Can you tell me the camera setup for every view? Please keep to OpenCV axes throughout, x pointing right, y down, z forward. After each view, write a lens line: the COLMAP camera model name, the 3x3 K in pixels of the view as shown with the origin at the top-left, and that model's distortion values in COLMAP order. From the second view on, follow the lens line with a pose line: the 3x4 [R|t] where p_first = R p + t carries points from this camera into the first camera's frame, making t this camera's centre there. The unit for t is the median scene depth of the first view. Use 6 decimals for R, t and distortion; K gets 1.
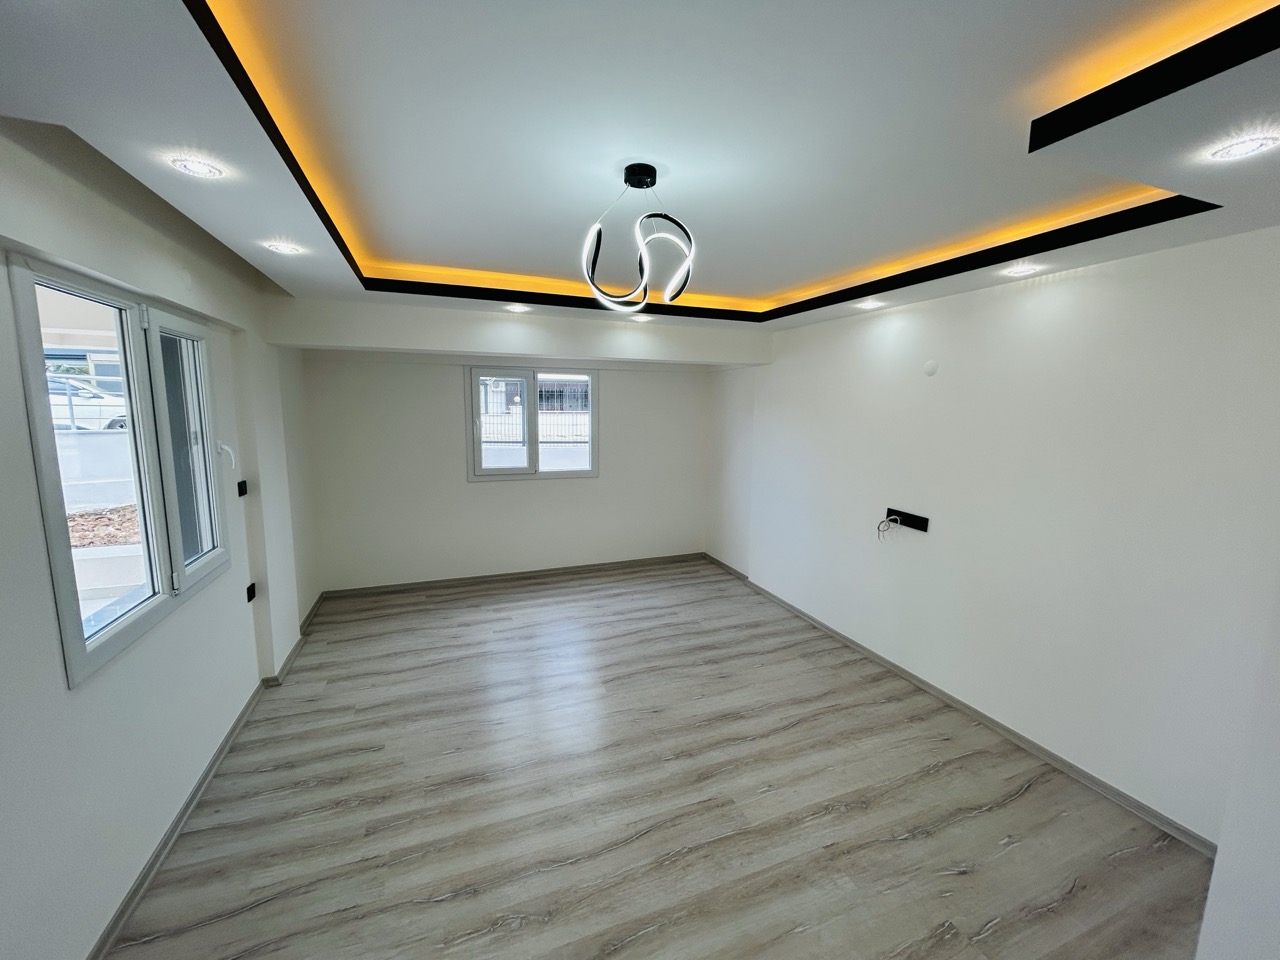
lens RADIAL K [[515.2, 0, 639.3], [0, 515.2, 479.2], [0, 0, 1]] dist [0.001286, -0.000126]
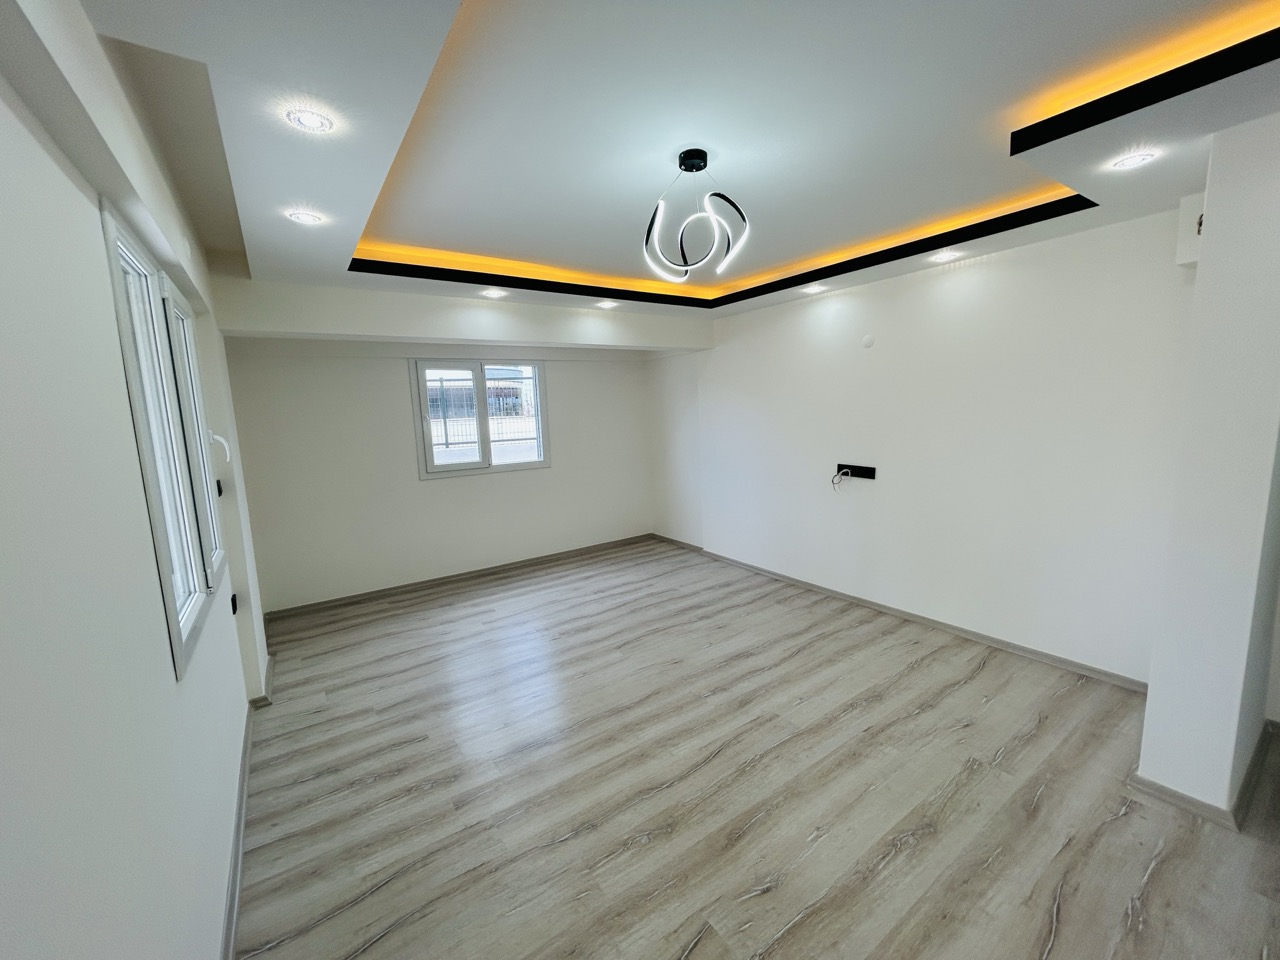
lens RADIAL K [[515.2, 0, 641.4], [0, 515.2, 479.5], [0, 0, 1]] dist [0.001286, -0.000126]
pose [[0.970628, -0.080377, 0.226763, -0.284744], [0.082278, 0.996609, 0.001068, 0.069034], [-0.226080, 0.017621, 0.973949, -0.045665]]
